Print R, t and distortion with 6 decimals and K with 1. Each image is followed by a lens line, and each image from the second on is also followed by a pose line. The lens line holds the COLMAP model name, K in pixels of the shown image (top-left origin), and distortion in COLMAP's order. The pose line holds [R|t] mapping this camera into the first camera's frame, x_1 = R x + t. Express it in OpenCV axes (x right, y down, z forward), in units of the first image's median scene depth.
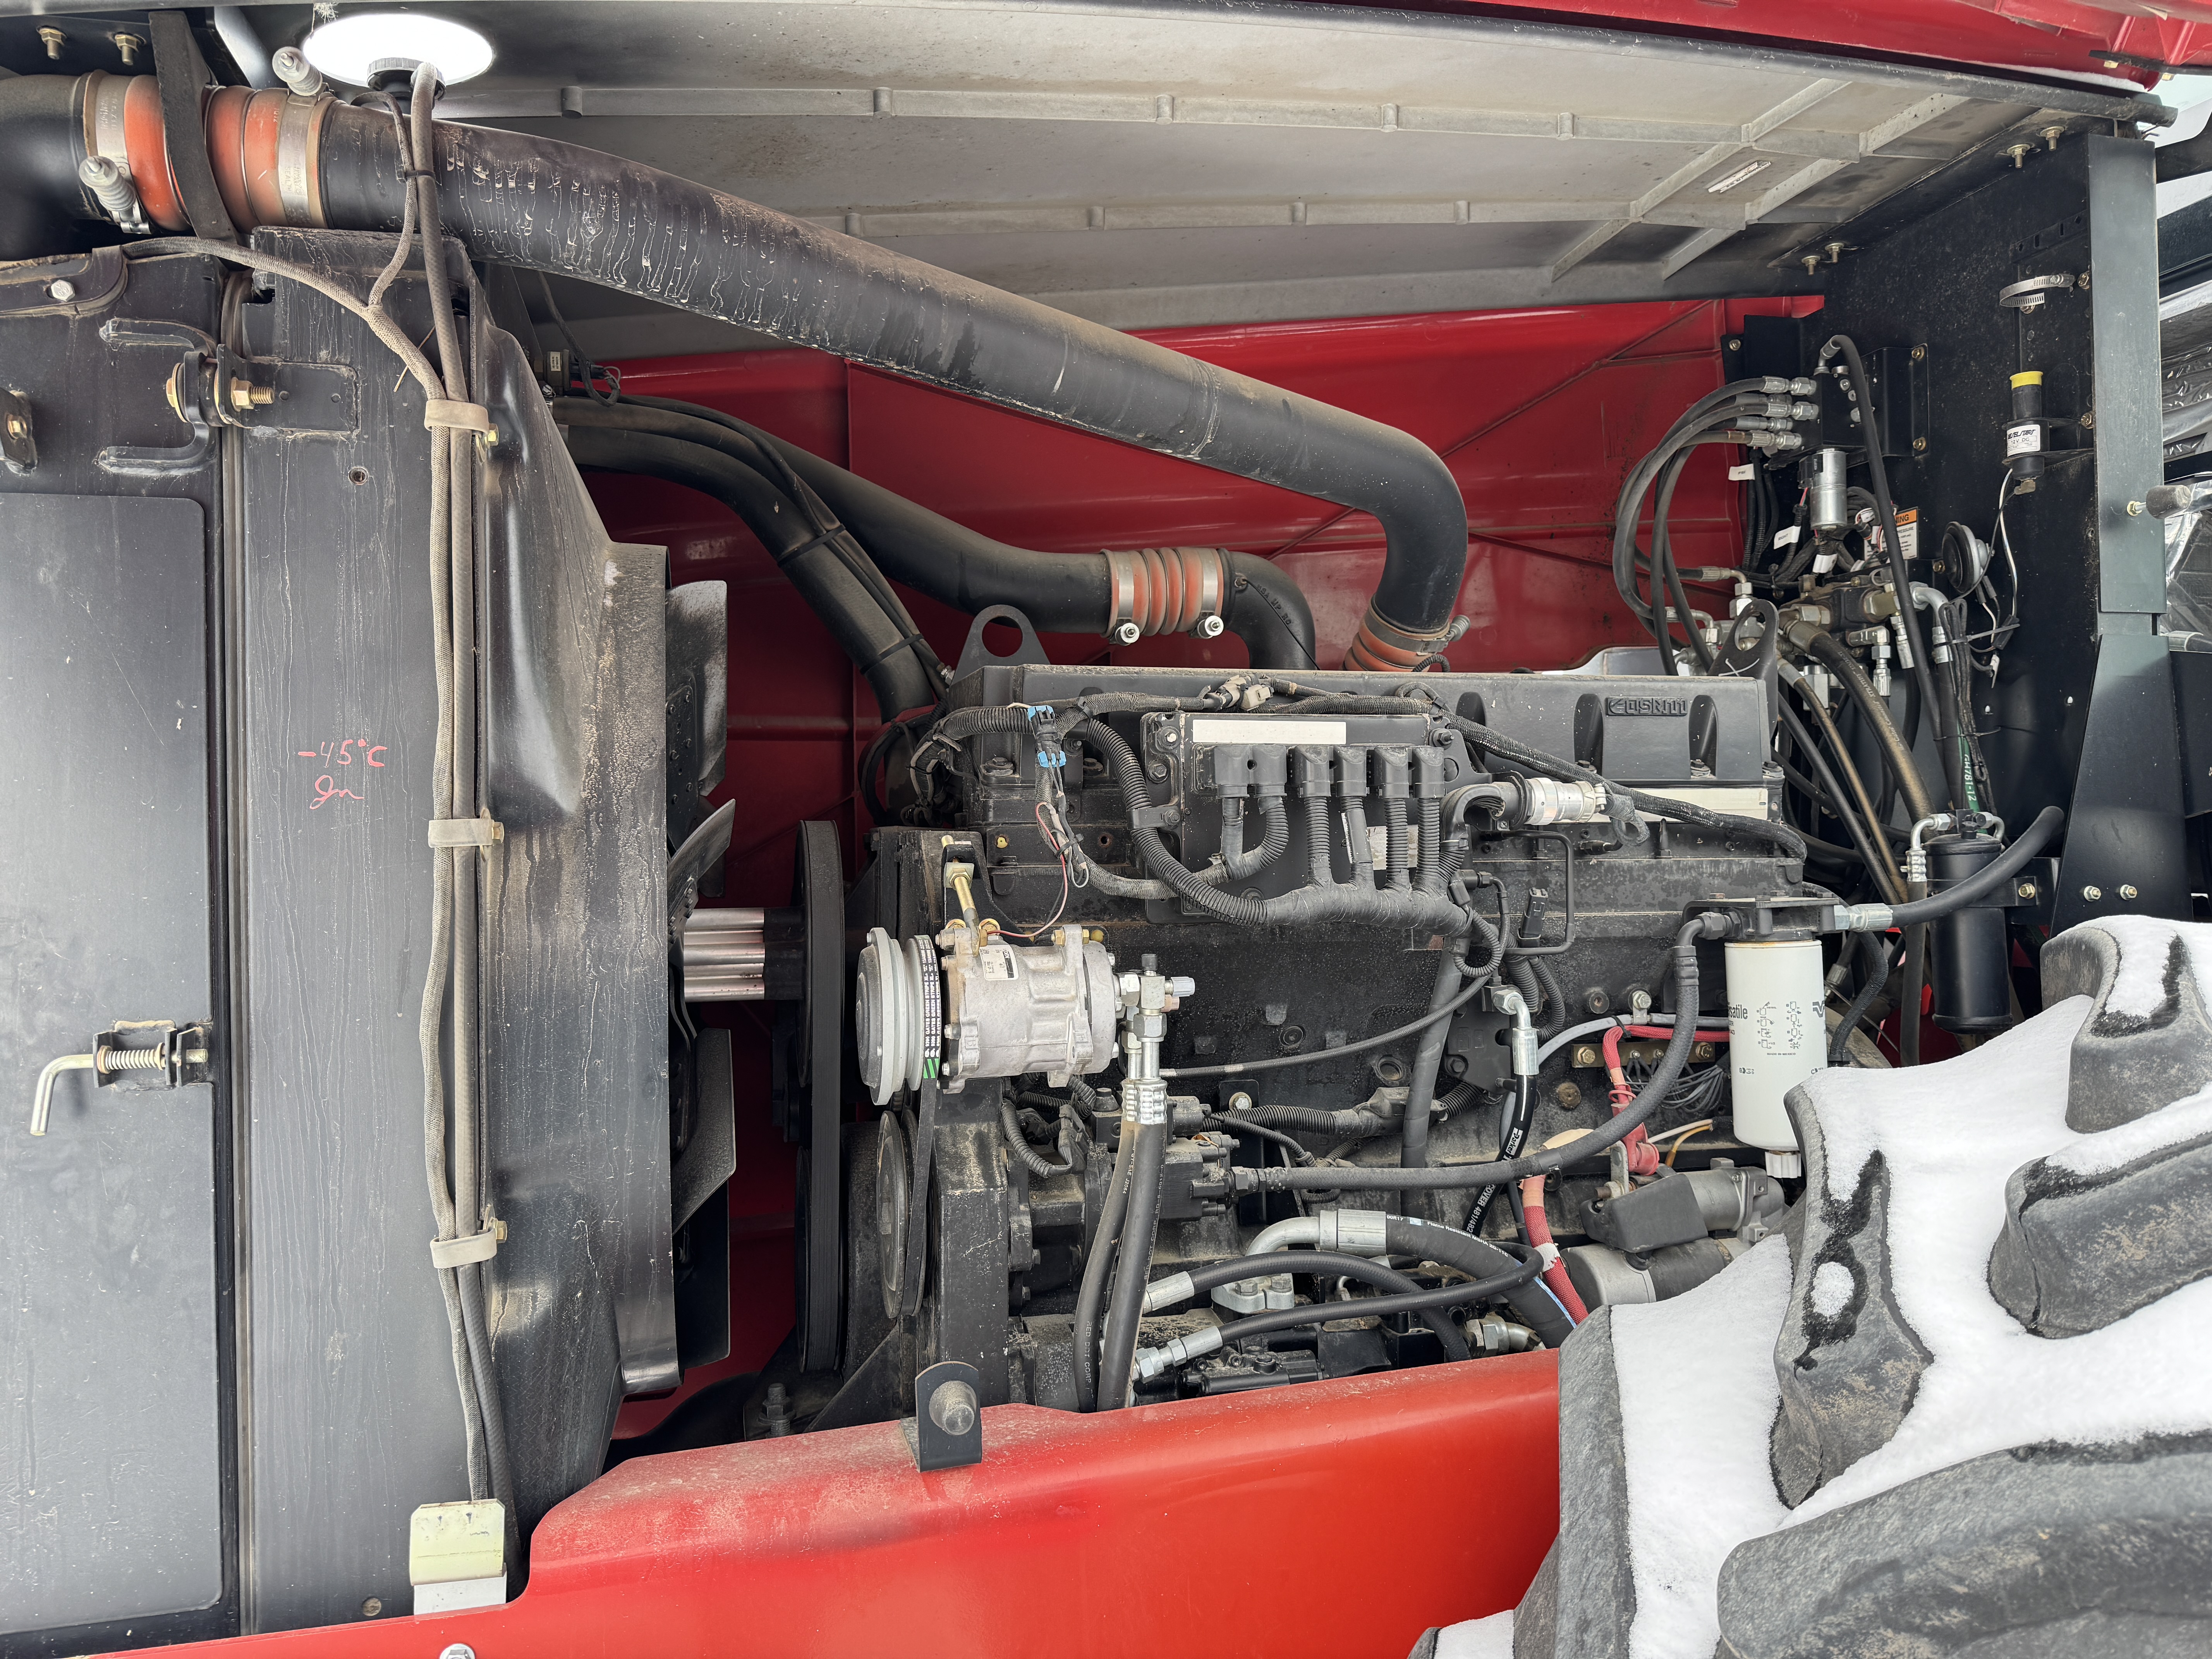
lens RADIAL K [[1558.7, 0, 1106.4], [0, 1558.7, 827.4], [0, 0, 1]] dist [0.040039, -0.031082]
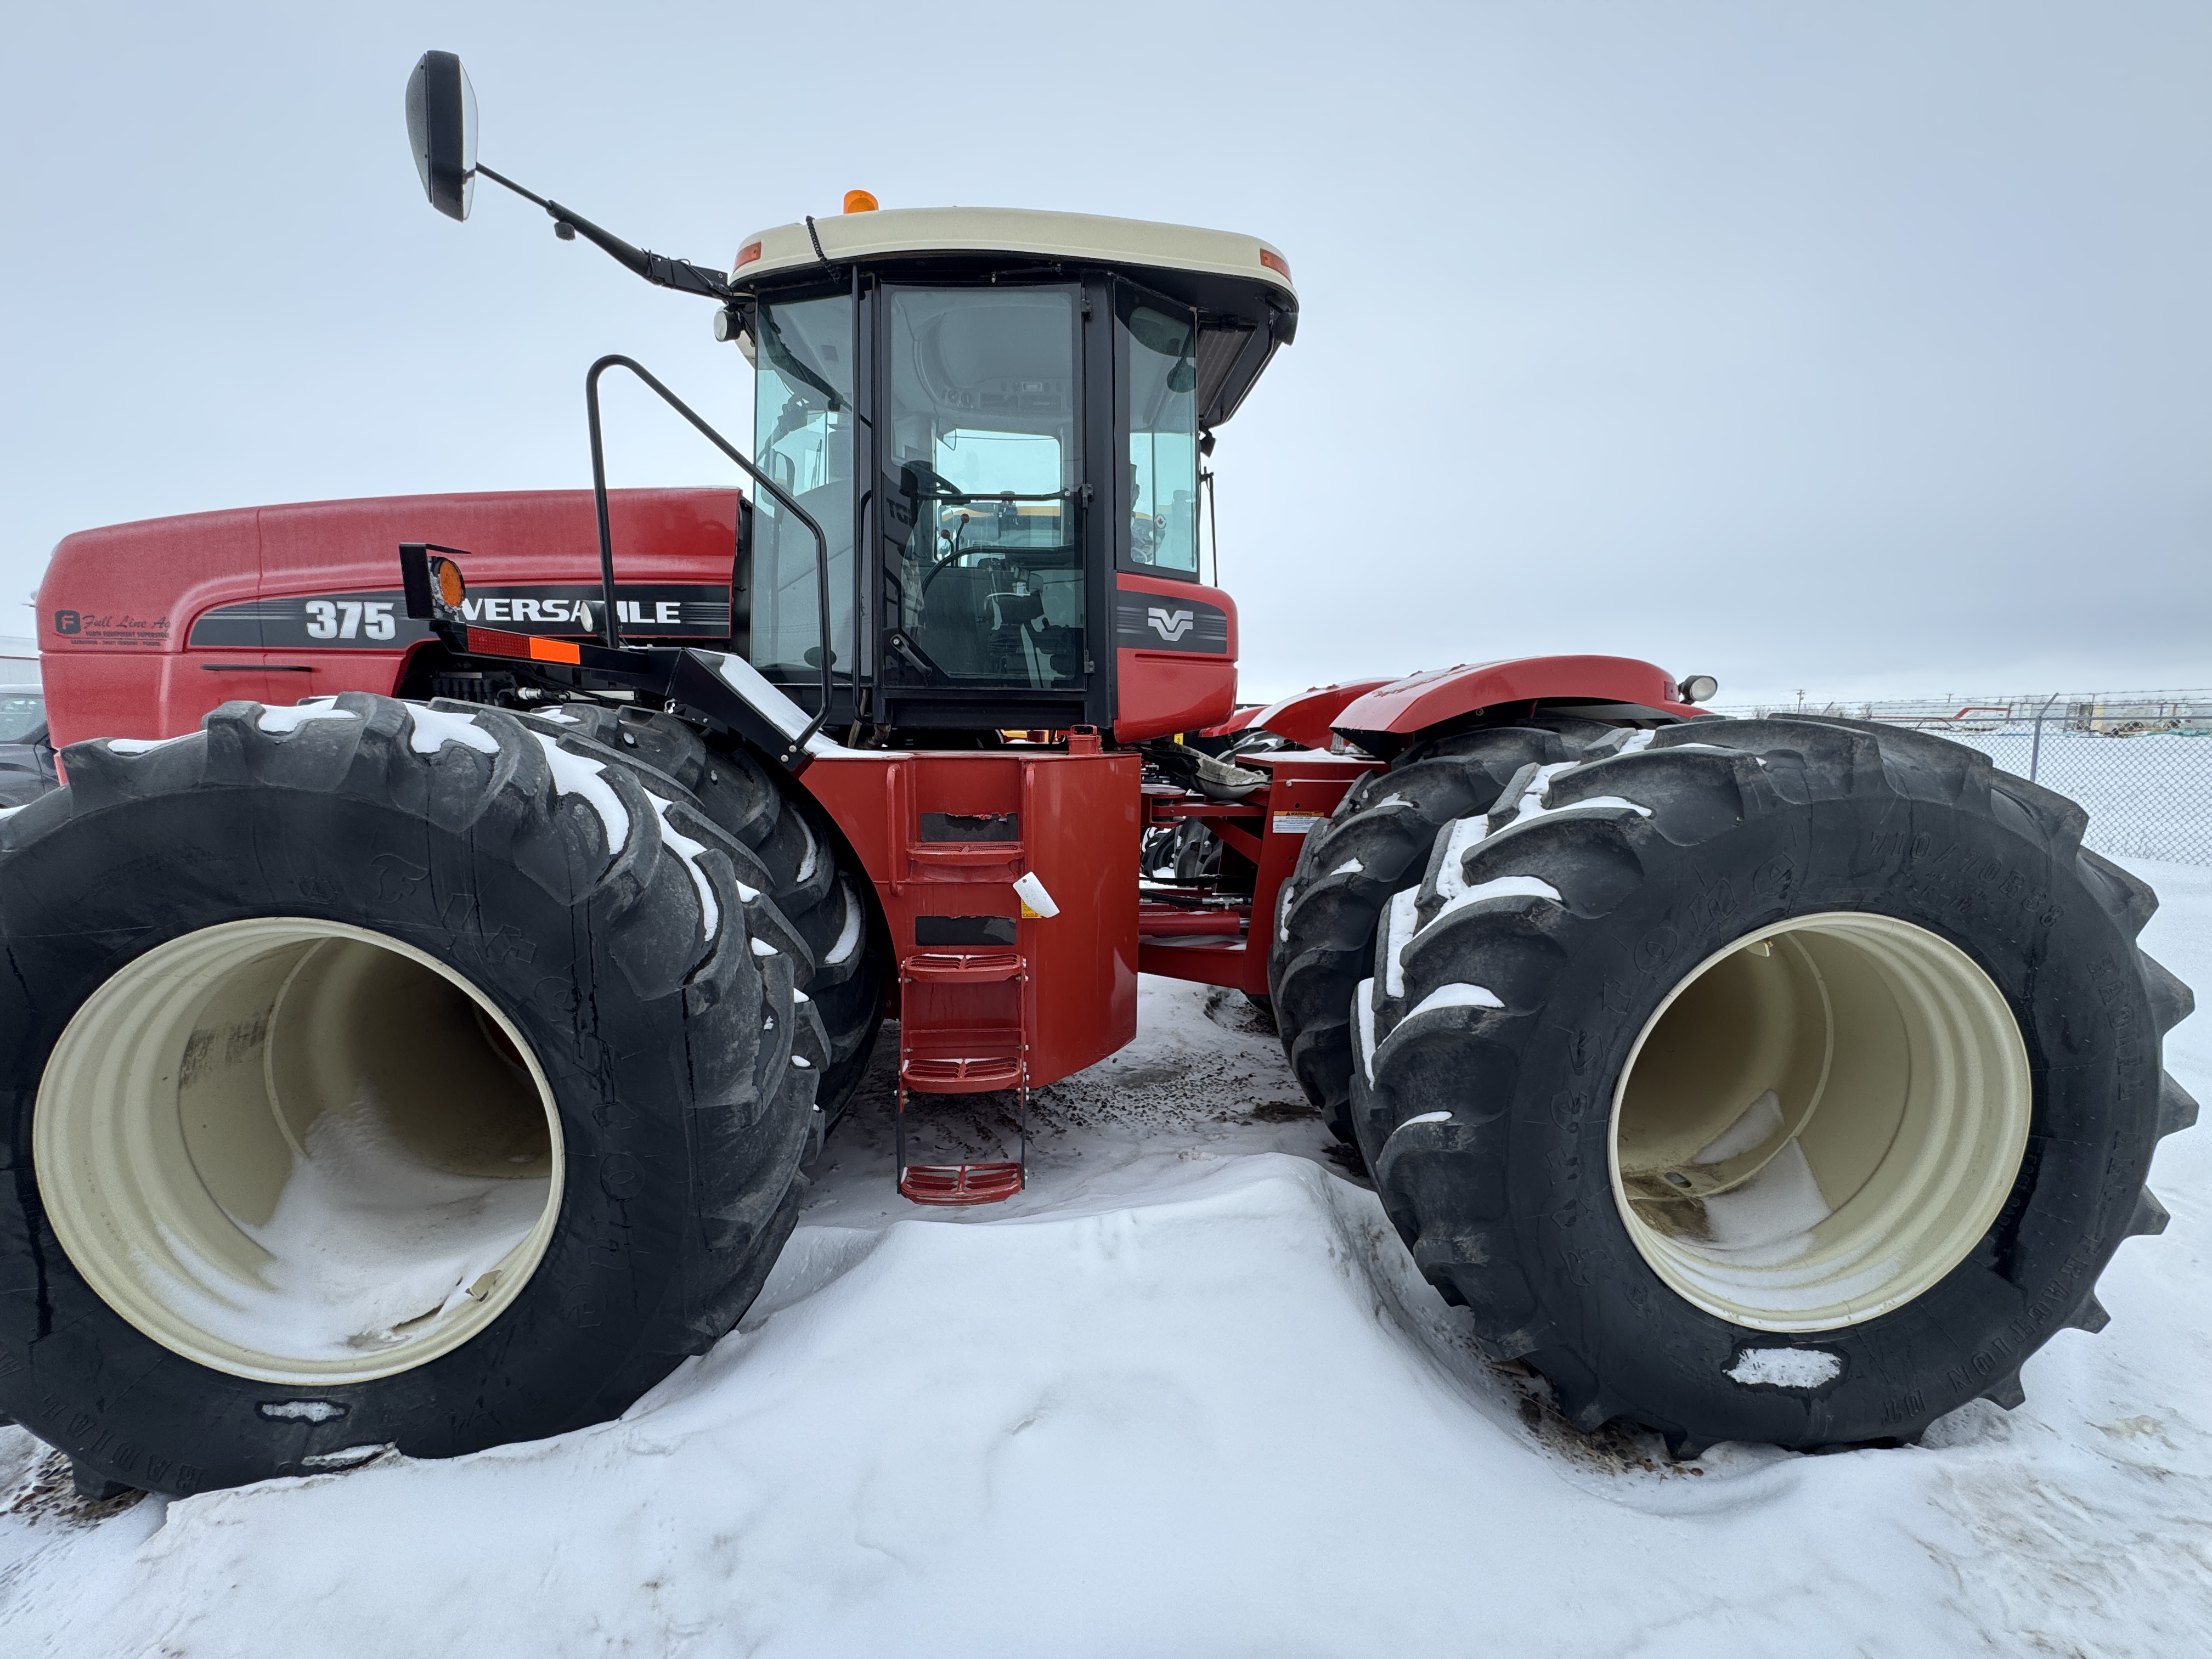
lens RADIAL K [[888.0, 0, 1099.0], [0, 888.0, 835.0], [0, 0, 1]] dist [-0.002386, 0.000709]
pose [[0.984482, 0.037252, -0.171486, 2.152858], [-0.013018, 0.990019, 0.140332, 0.004981], [0.175002, -0.135922, 0.975141, -1.025250]]
